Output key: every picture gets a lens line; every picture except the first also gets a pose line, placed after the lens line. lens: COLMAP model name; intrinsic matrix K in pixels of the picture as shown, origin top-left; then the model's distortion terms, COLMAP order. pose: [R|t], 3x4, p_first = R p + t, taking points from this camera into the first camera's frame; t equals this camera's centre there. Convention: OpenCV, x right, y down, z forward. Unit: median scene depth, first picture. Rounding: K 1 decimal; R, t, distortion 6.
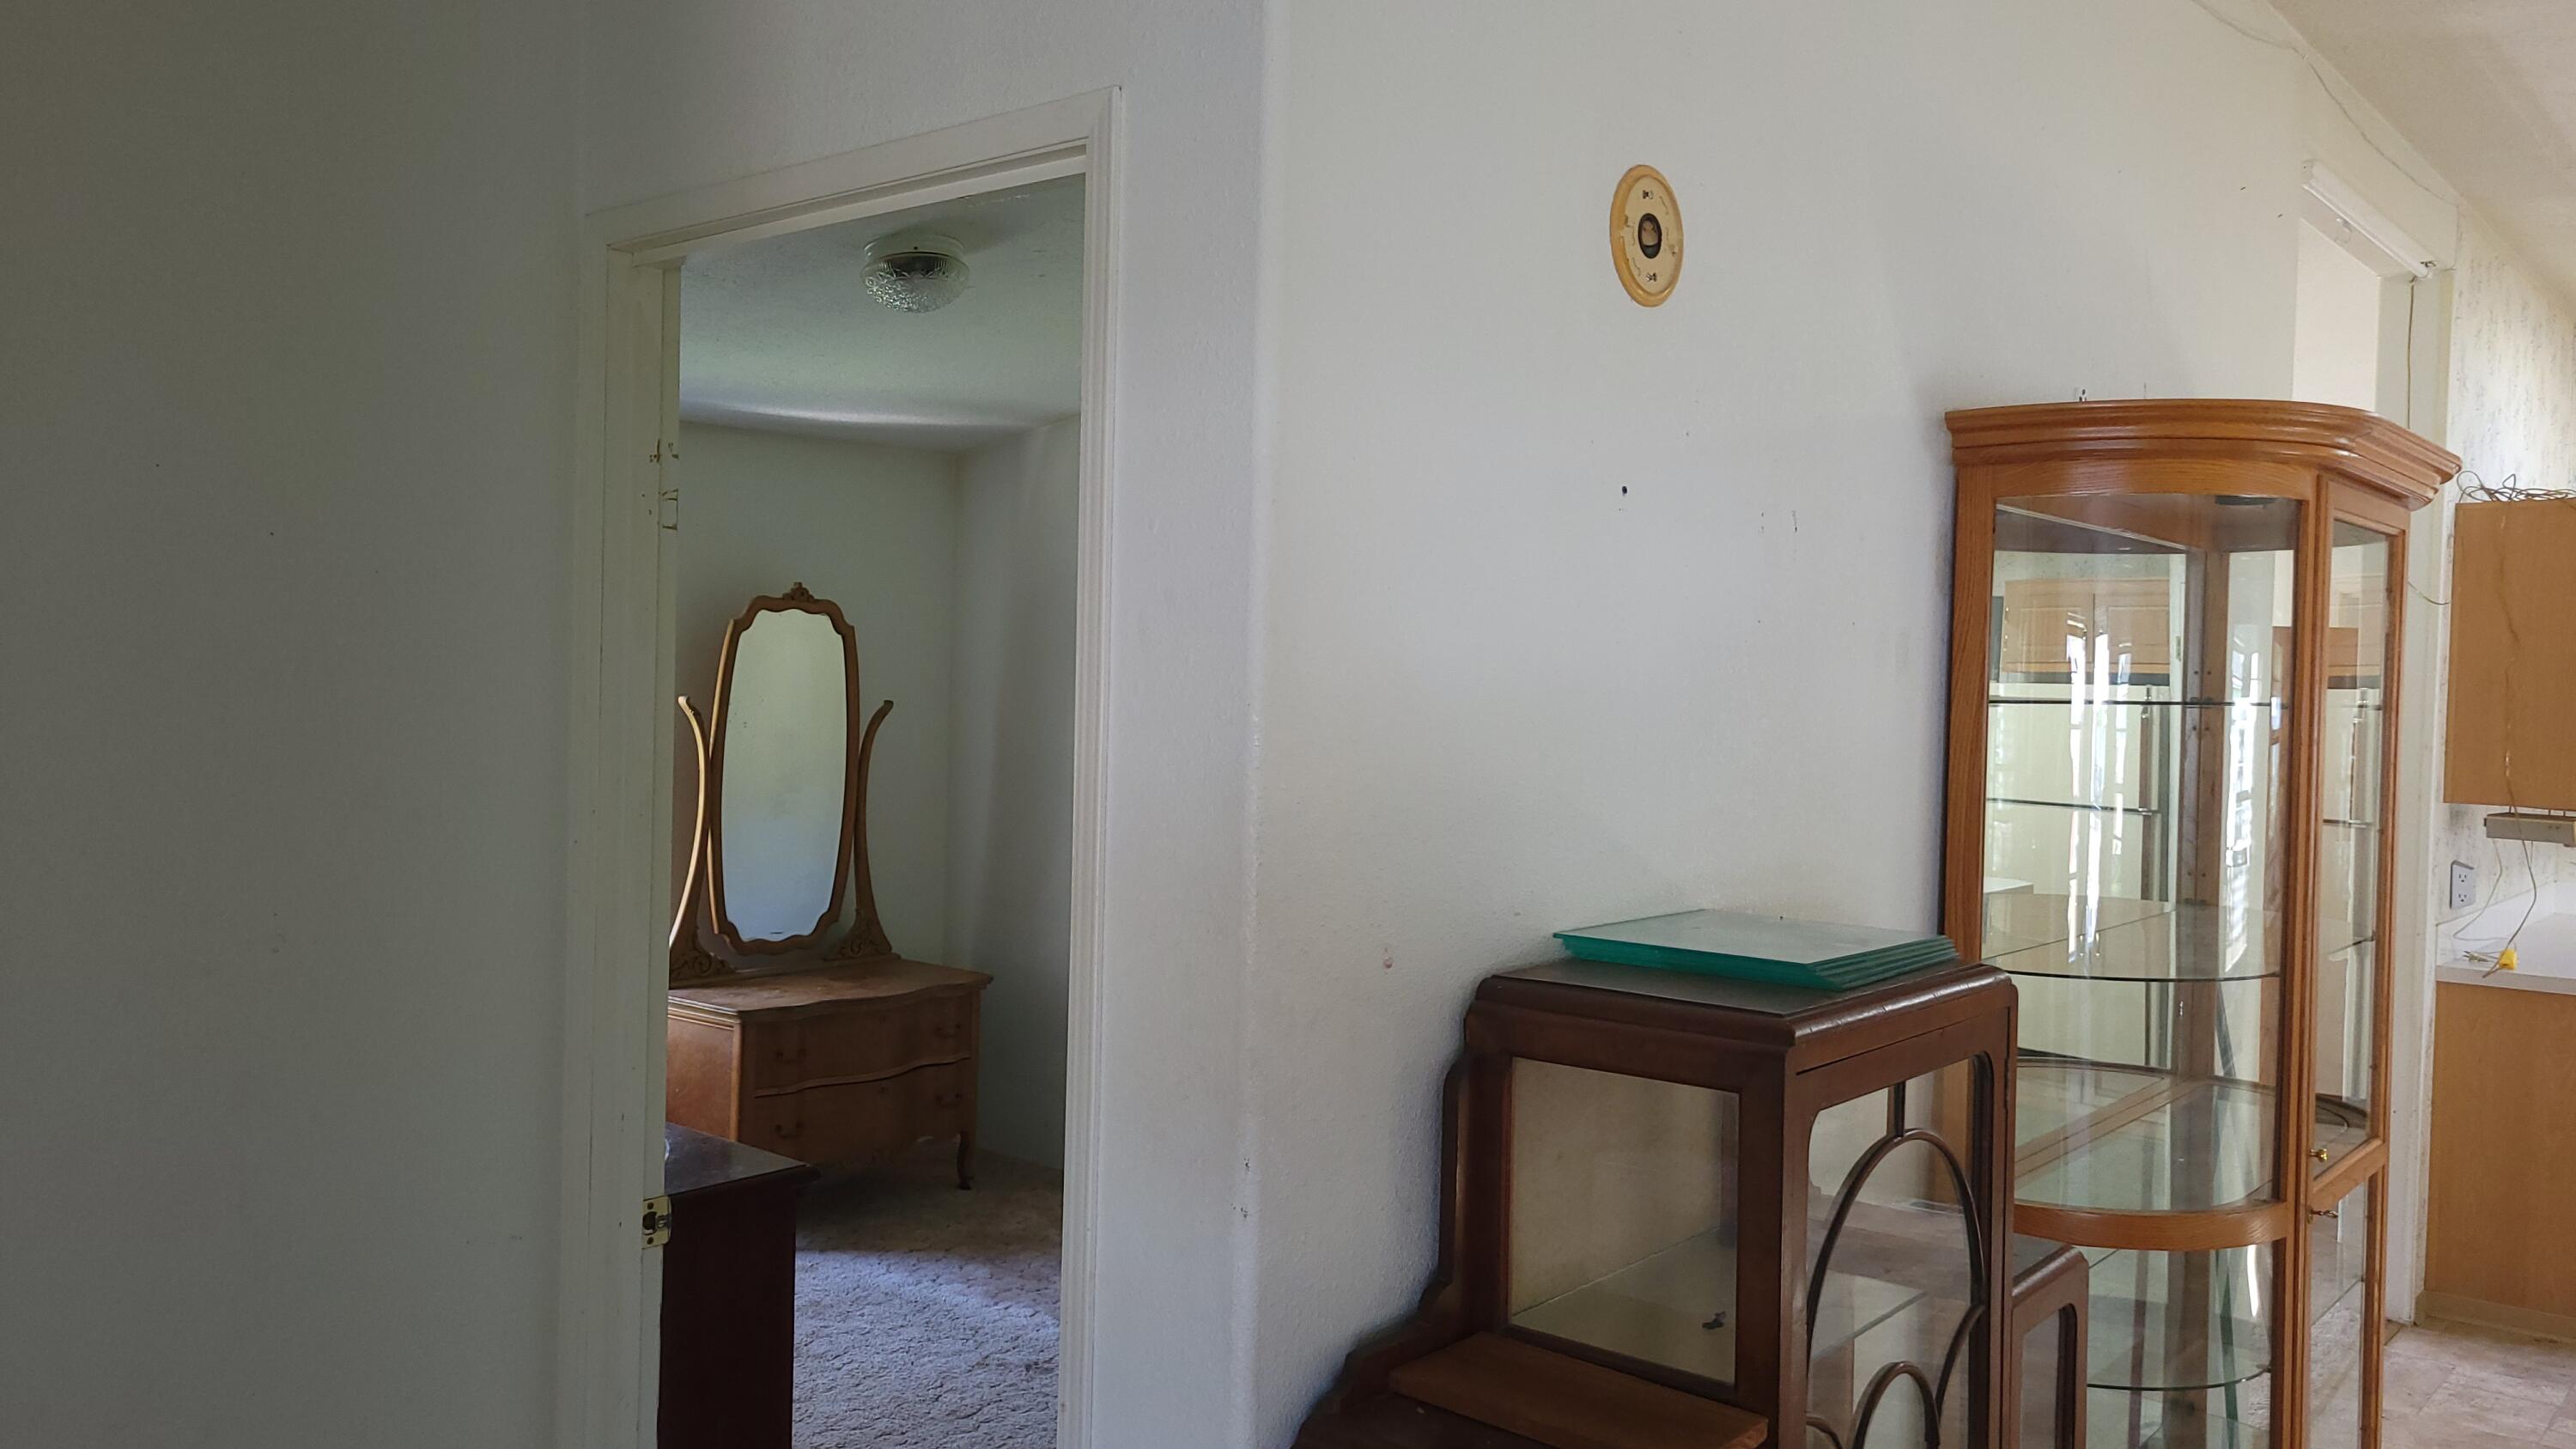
lens RADIAL K [[1939.3, 0, 1234.2], [0, 1939.3, 728.8], [0, 0, 1]] dist [0.065221, -0.037459]
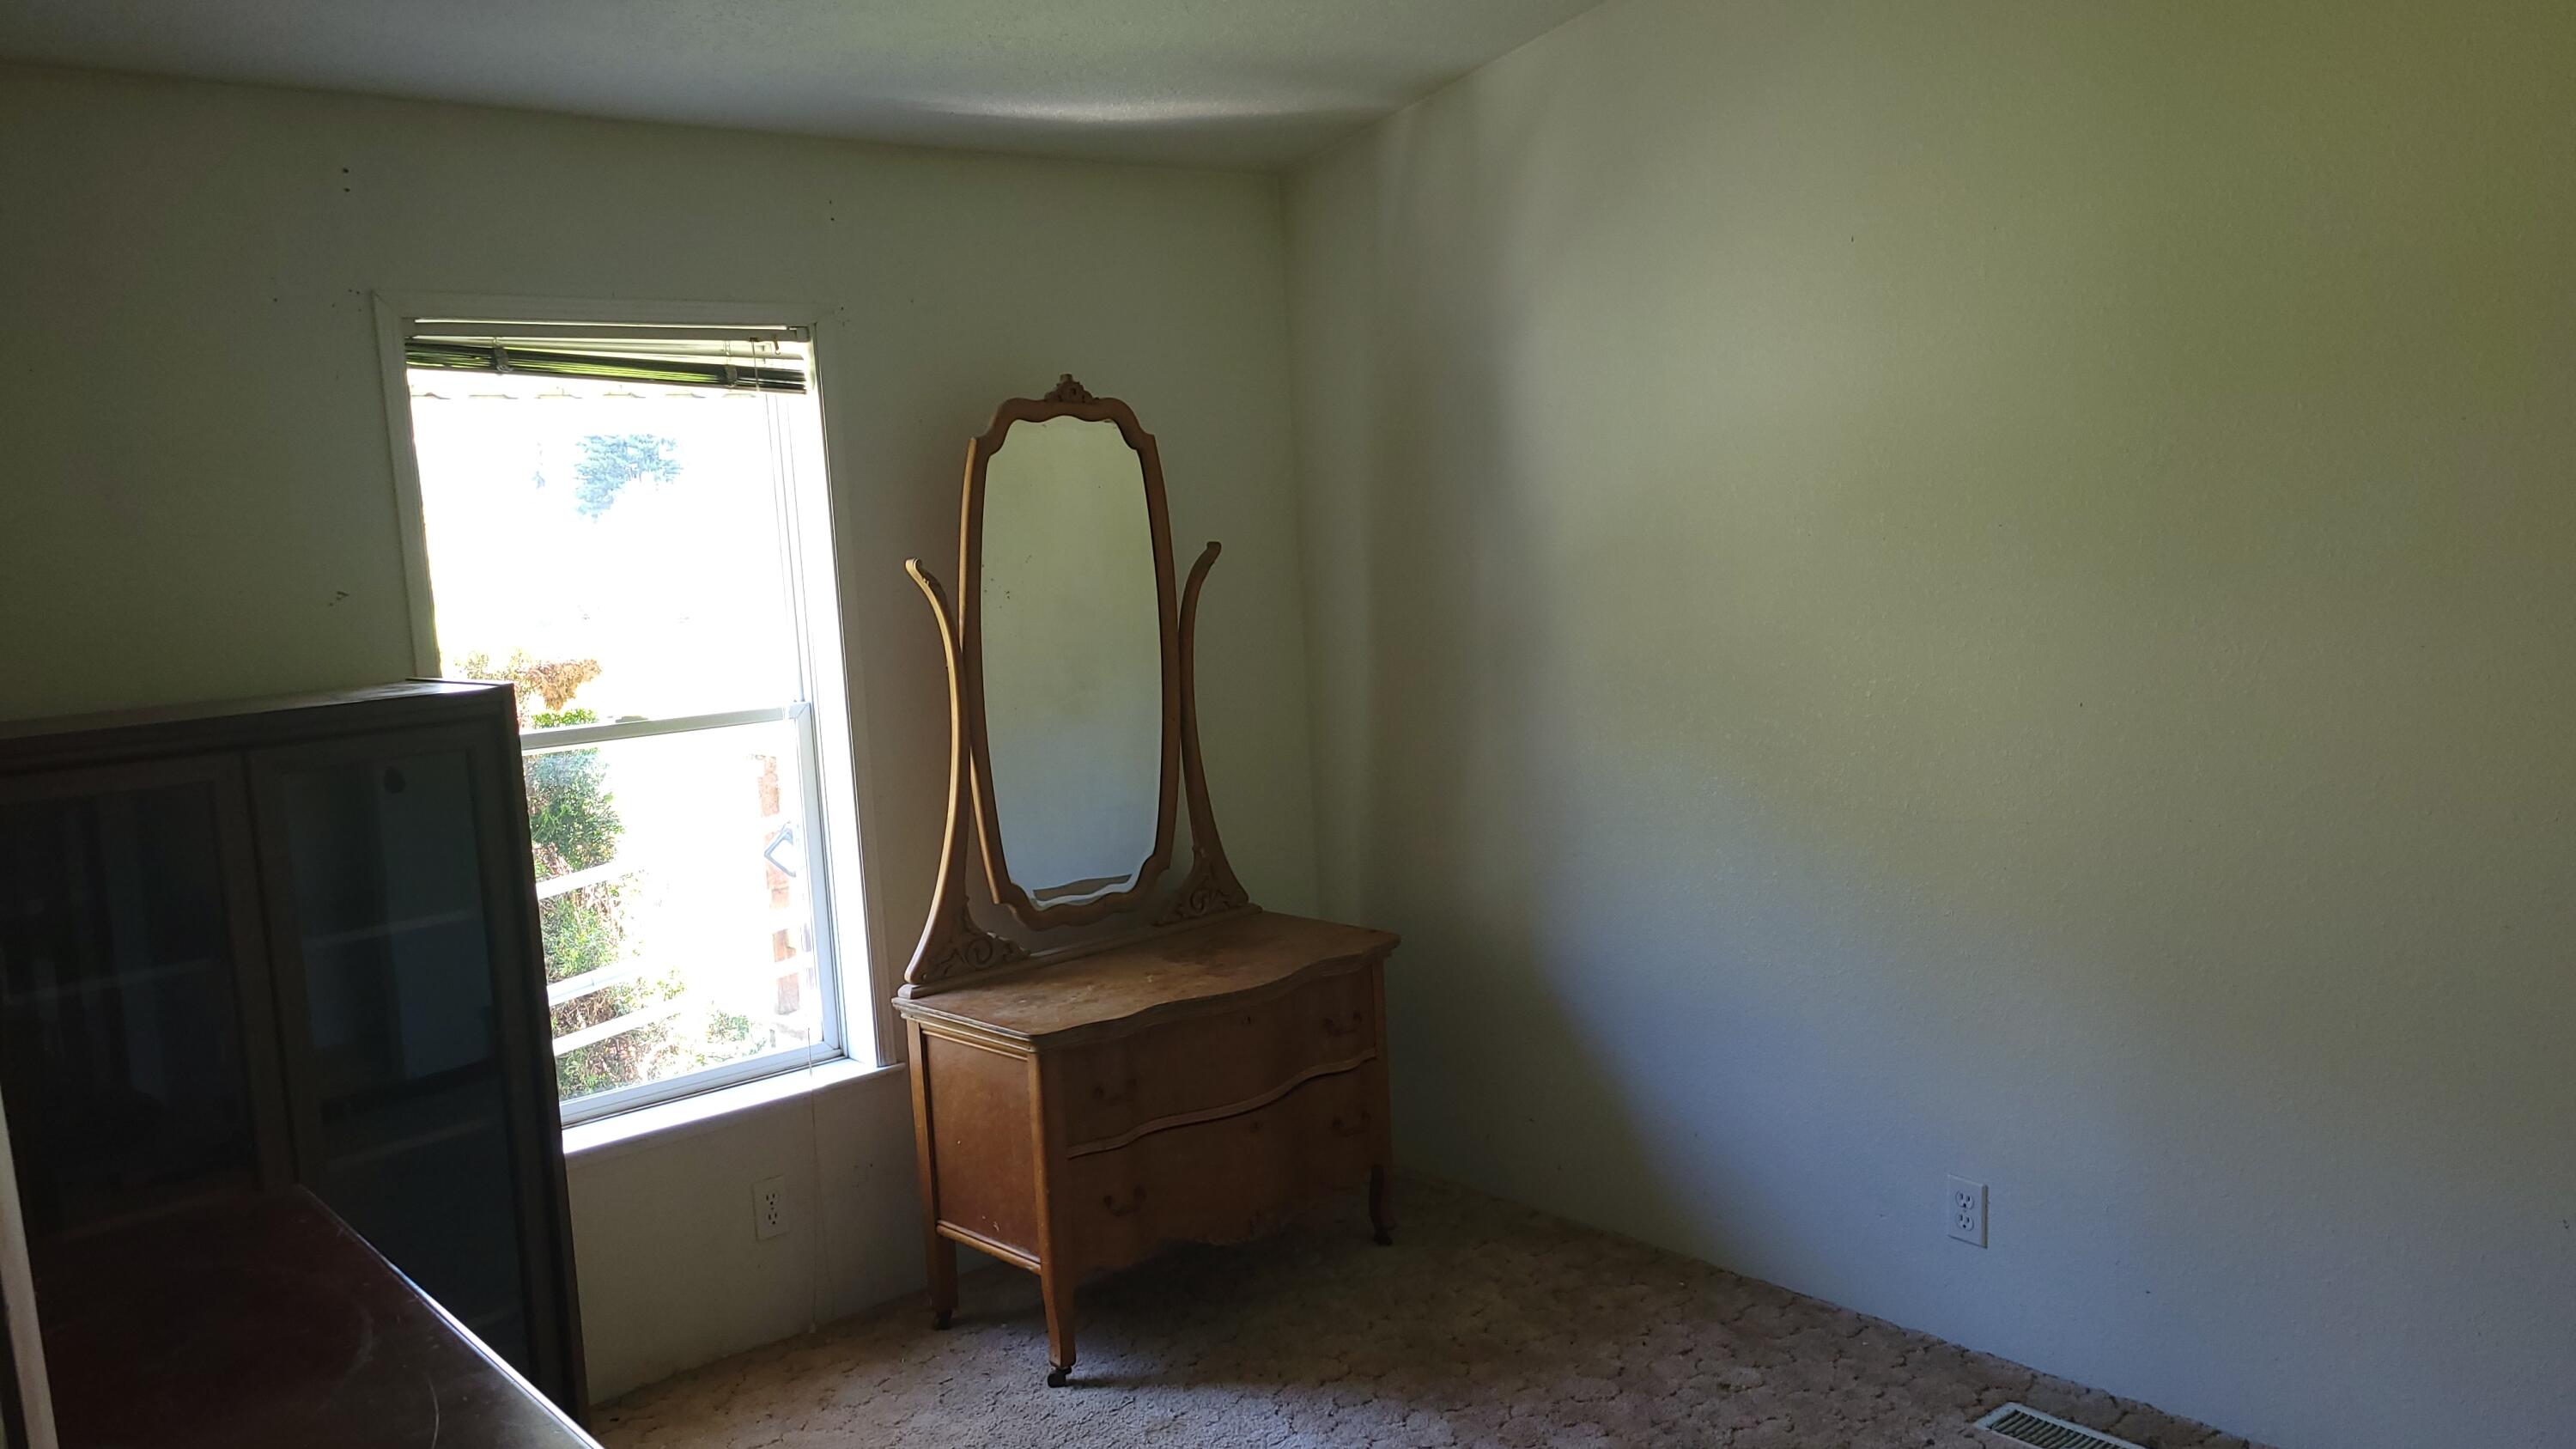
lens RADIAL K [[1939.3, 0, 1297.3], [0, 1939.3, 724.7], [0, 0, 1]] dist [0.065221, -0.037459]
pose [[0.988439, -0.070375, -0.134300, -0.065812], [0.080837, 0.993969, 0.074096, 0.000782], [0.128276, -0.084095, 0.988167, 0.346681]]
